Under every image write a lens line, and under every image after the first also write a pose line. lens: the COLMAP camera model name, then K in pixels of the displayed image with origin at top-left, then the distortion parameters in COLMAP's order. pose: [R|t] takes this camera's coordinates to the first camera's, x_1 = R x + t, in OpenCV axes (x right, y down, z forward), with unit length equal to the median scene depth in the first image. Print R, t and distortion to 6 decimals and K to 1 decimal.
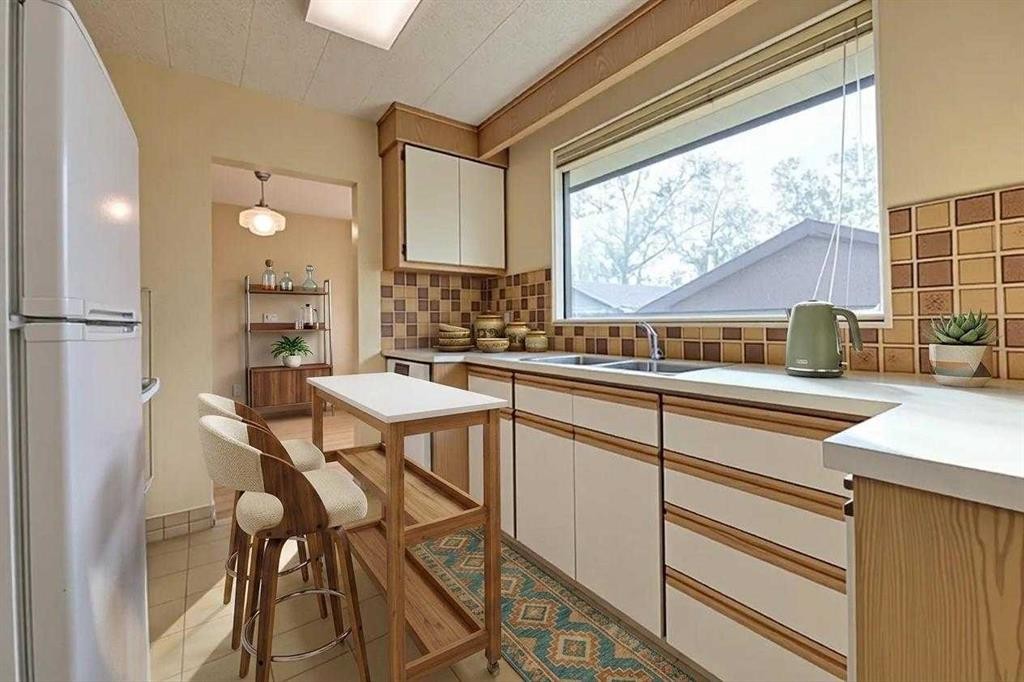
lens RADIAL K [[433.4, 0, 520.1], [0, 433.4, 312.3], [0, 0, 1]] dist [-0.001656, -0.000177]
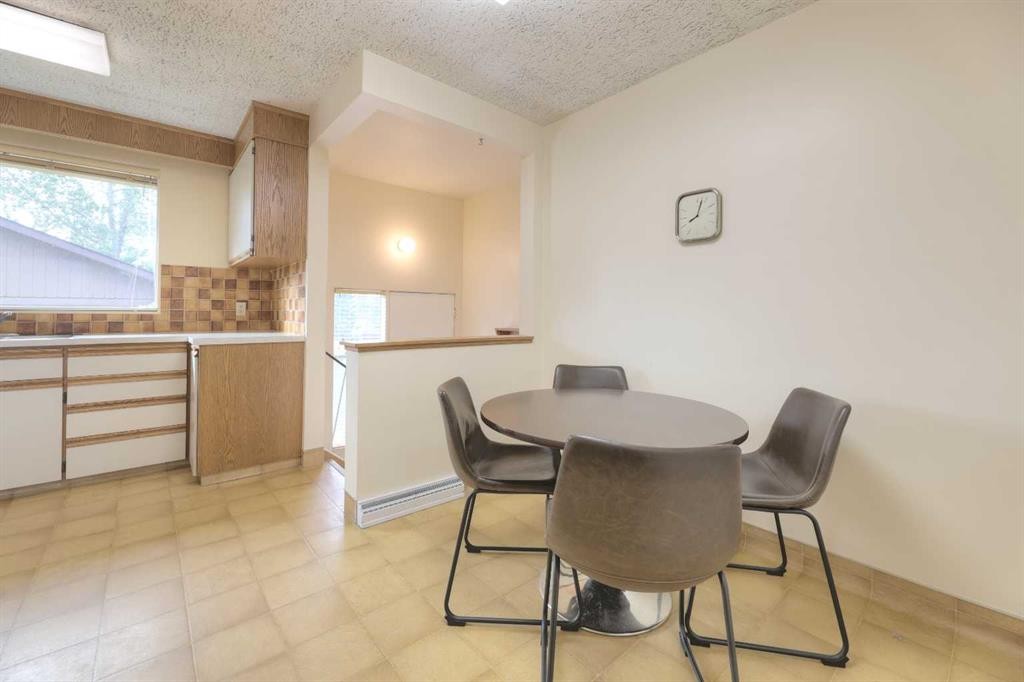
lens RADIAL K [[422.3, 0, 513.1], [0, 422.3, 313.6], [0, 0, 1]] dist [0.001324, -0.000389]
pose [[-0.080738, 0.014048, 0.996636, -1.666070], [-0.028244, 0.999467, -0.016376, 0.015973], [-0.996335, -0.029471, -0.080298, -0.776012]]
